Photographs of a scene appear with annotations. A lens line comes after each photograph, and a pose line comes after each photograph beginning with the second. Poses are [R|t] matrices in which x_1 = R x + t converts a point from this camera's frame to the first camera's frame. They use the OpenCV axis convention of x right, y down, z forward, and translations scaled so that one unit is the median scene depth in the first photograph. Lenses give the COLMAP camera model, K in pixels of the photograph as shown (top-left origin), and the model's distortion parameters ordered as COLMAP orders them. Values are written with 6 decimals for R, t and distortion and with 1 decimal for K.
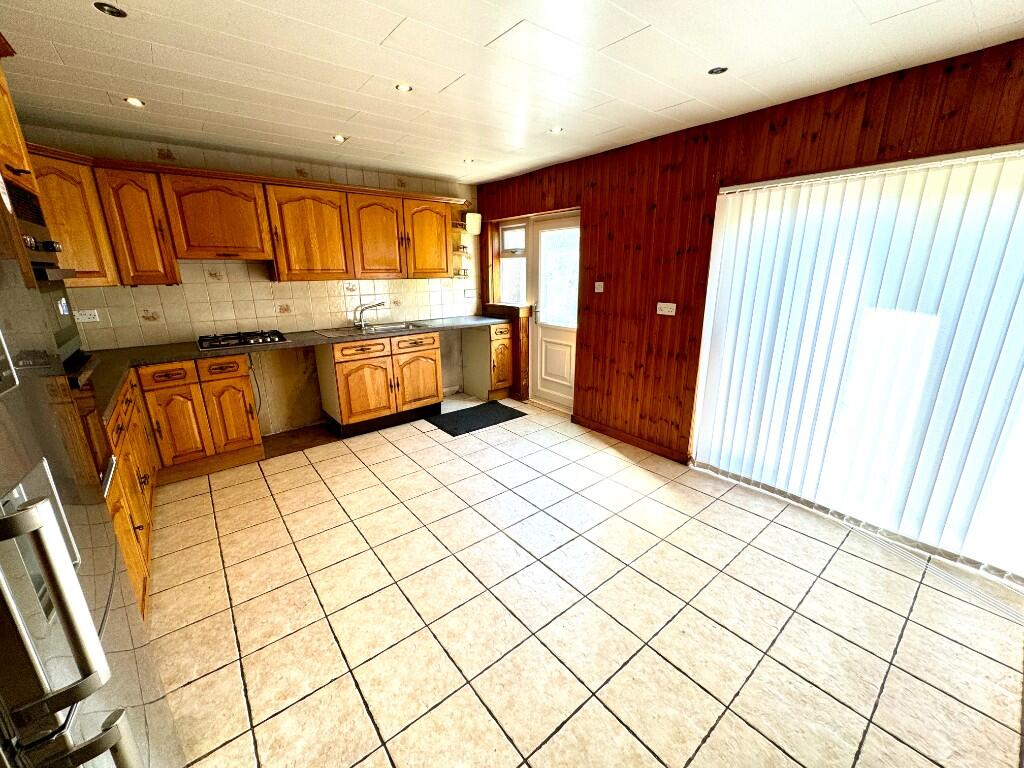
lens RADIAL K [[408.5, 0, 511.7], [0, 408.5, 383.1], [0, 0, 1]] dist [-0.003390, 0.000000]
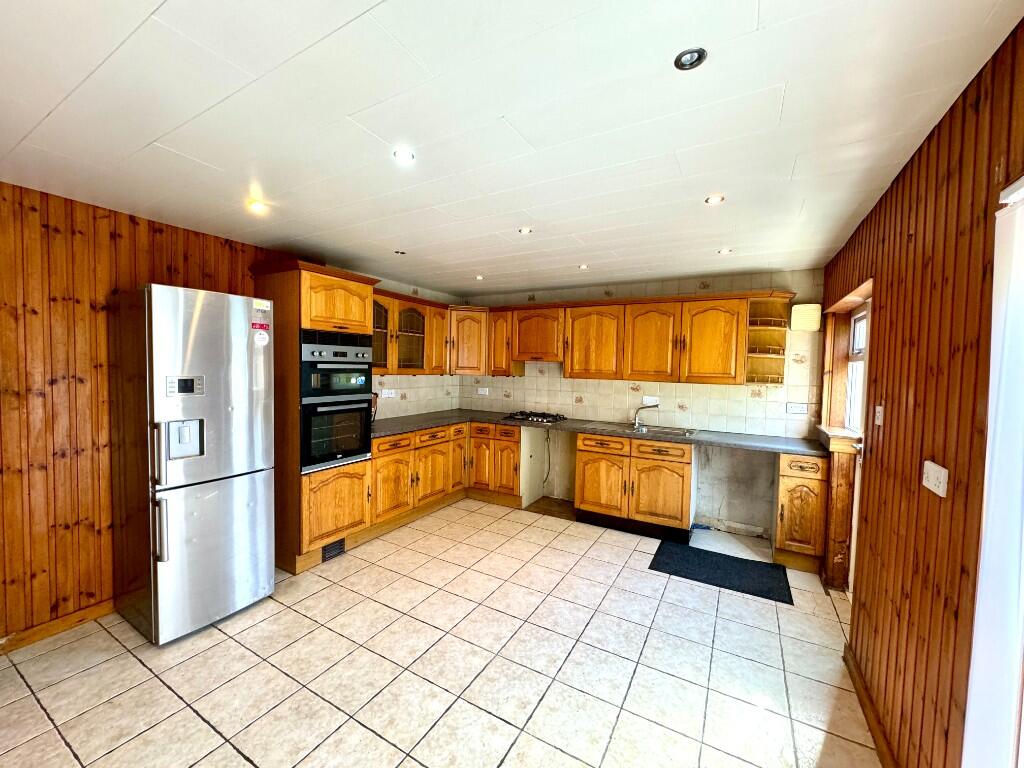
lens RADIAL K [[408.5, 0, 511.4], [0, 408.5, 383.0], [0, 0, 1]] dist [-0.003390, 0.000000]
pose [[0.364092, 0.056073, -0.929673, 0.513950], [-0.277078, 0.959512, -0.050641, -0.112577], [0.889193, 0.276030, 0.364887, 0.356243]]
